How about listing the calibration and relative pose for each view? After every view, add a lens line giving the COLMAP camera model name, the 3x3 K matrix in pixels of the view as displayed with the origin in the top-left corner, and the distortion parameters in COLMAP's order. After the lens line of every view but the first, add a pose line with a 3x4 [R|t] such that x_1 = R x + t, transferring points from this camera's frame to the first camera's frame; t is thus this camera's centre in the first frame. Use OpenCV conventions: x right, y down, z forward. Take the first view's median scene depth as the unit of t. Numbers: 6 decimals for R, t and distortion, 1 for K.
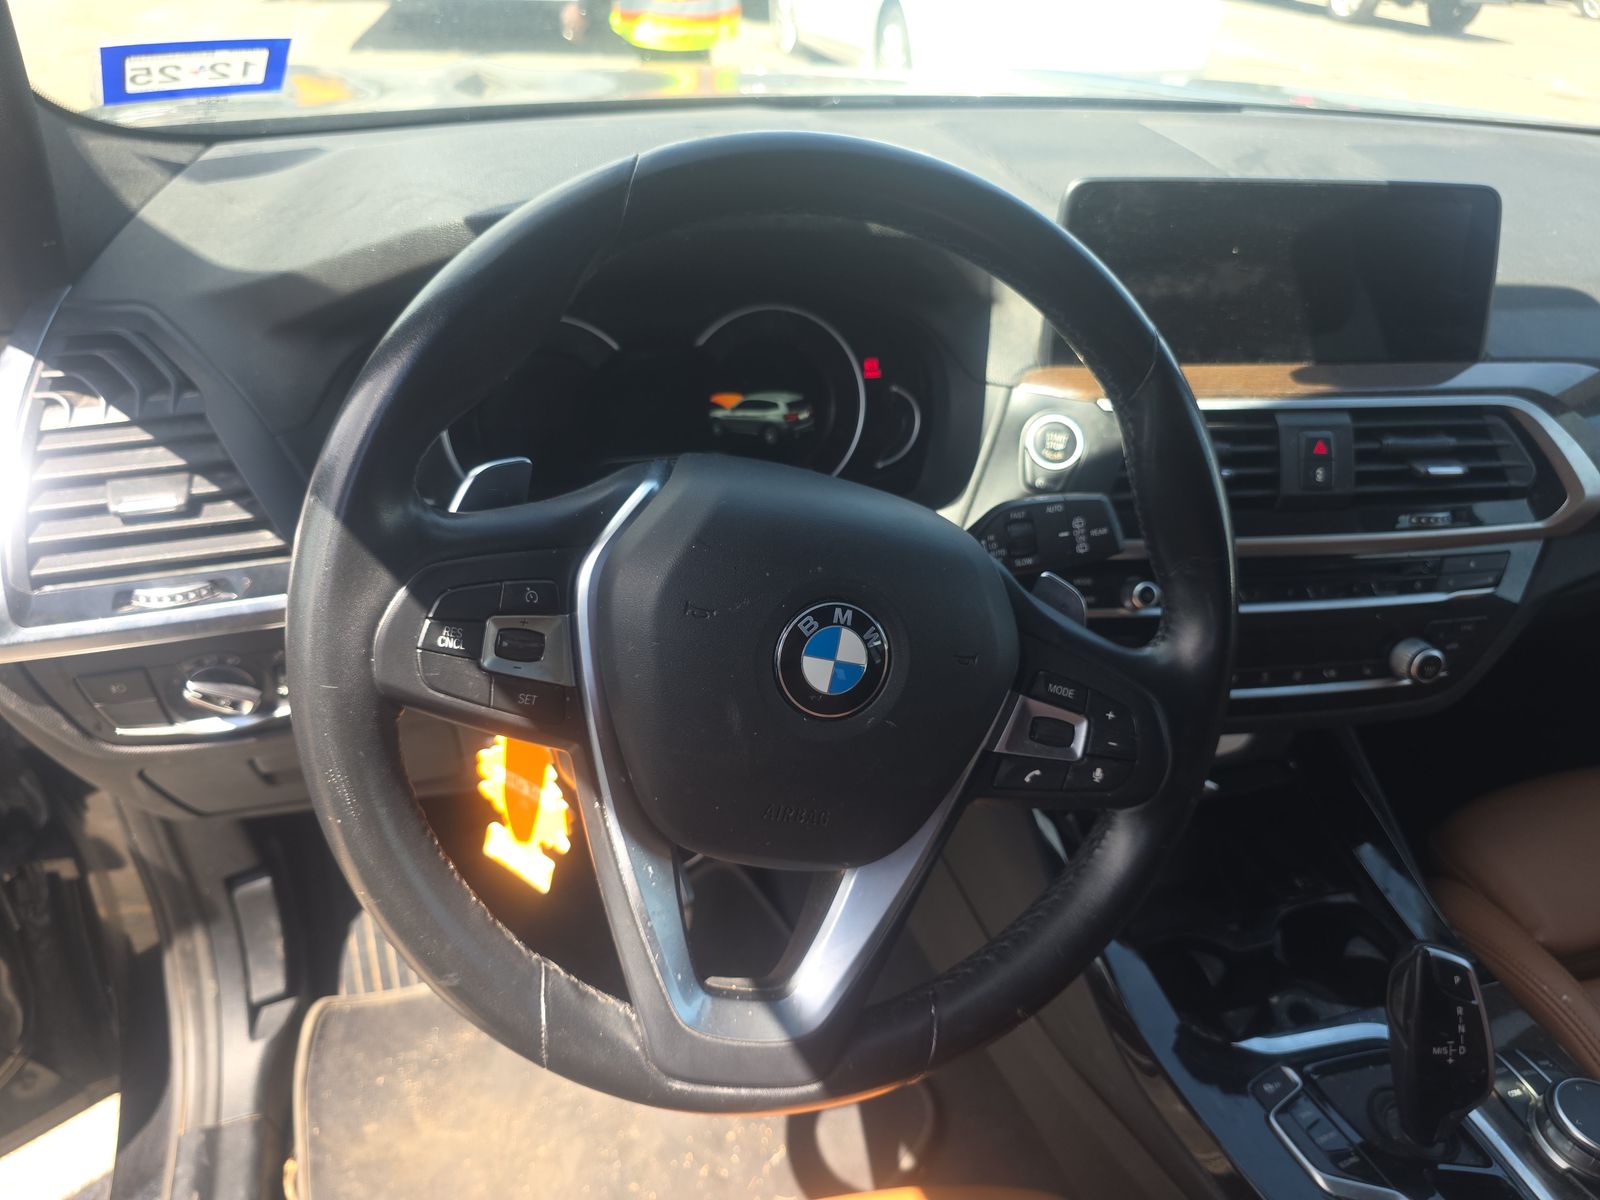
lens RADIAL K [[1084.1, 0, 804.2], [0, 1084.1, 588.6], [0, 0, 1]] dist [0.022775, -0.019855]
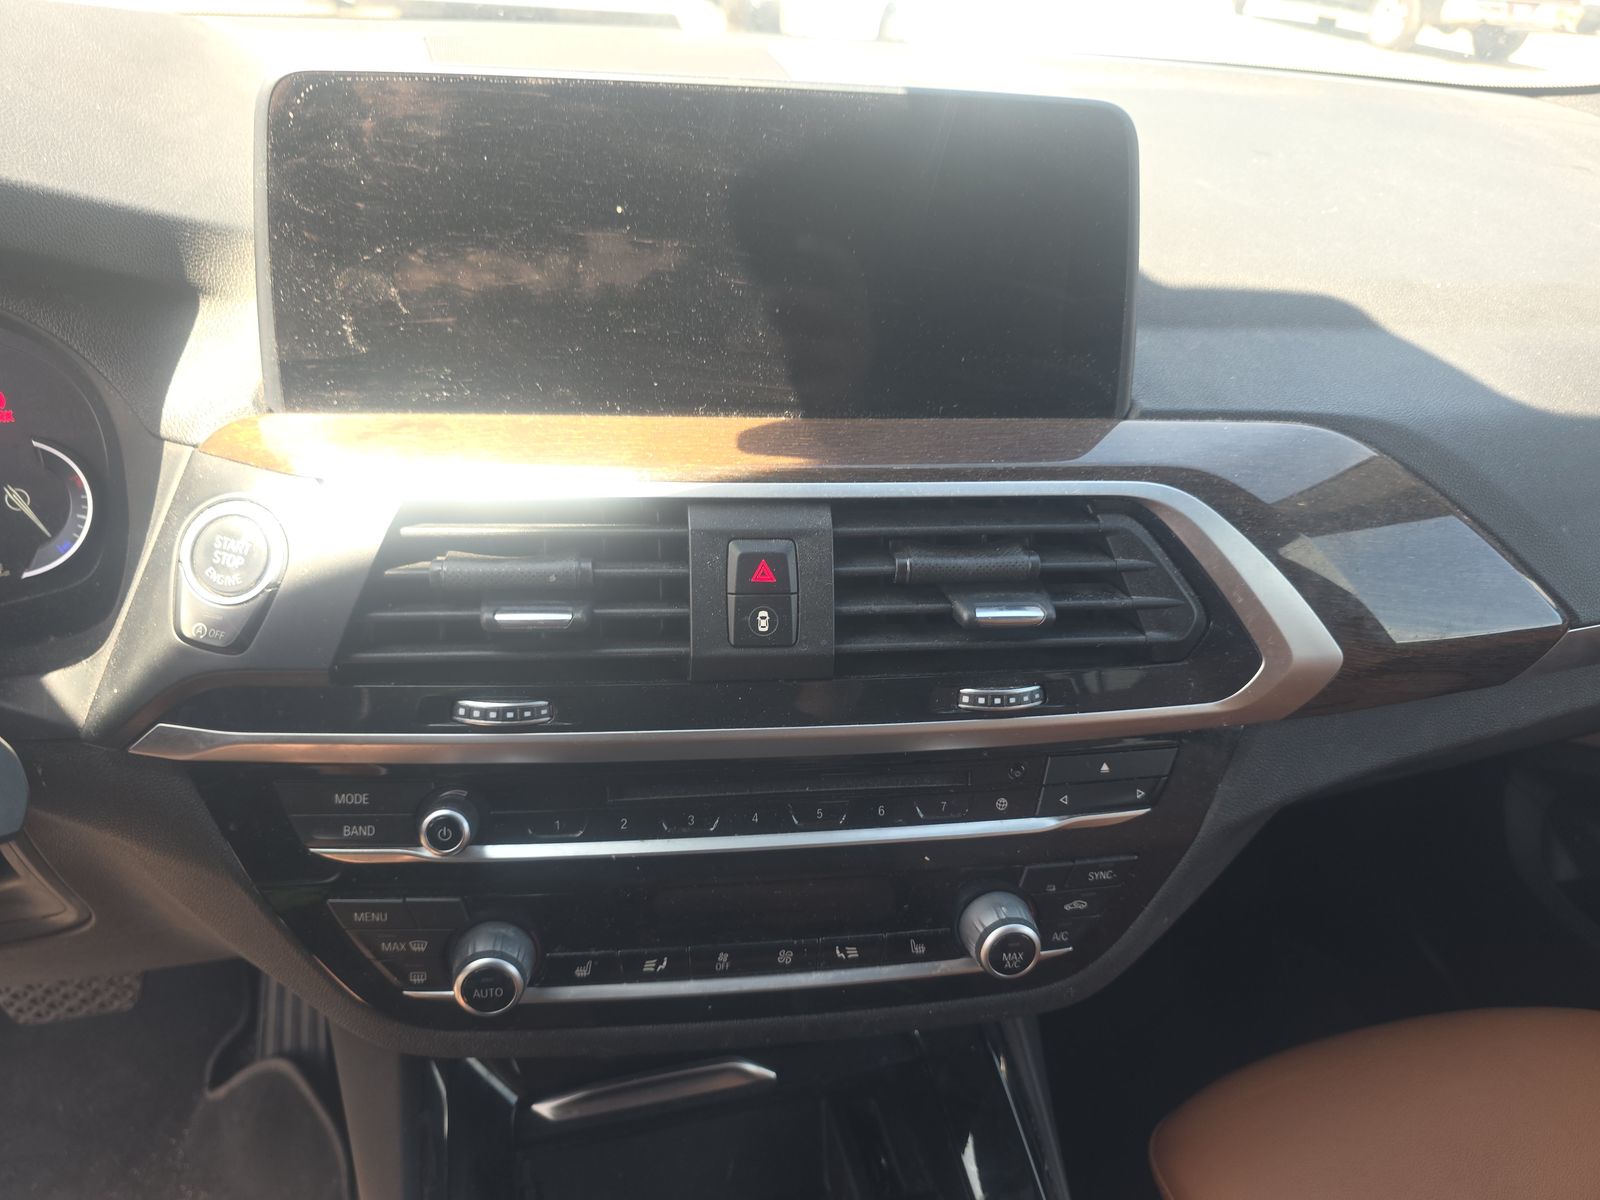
lens RADIAL K [[1084.1, 0, 794.5], [0, 1084.1, 611.4], [0, 0, 1]] dist [0.022775, -0.019855]
pose [[0.999012, 0.024302, -0.037211, 0.491179], [-0.024531, 0.999683, -0.005720, -0.102645], [0.037061, 0.006627, 0.999291, 0.439956]]
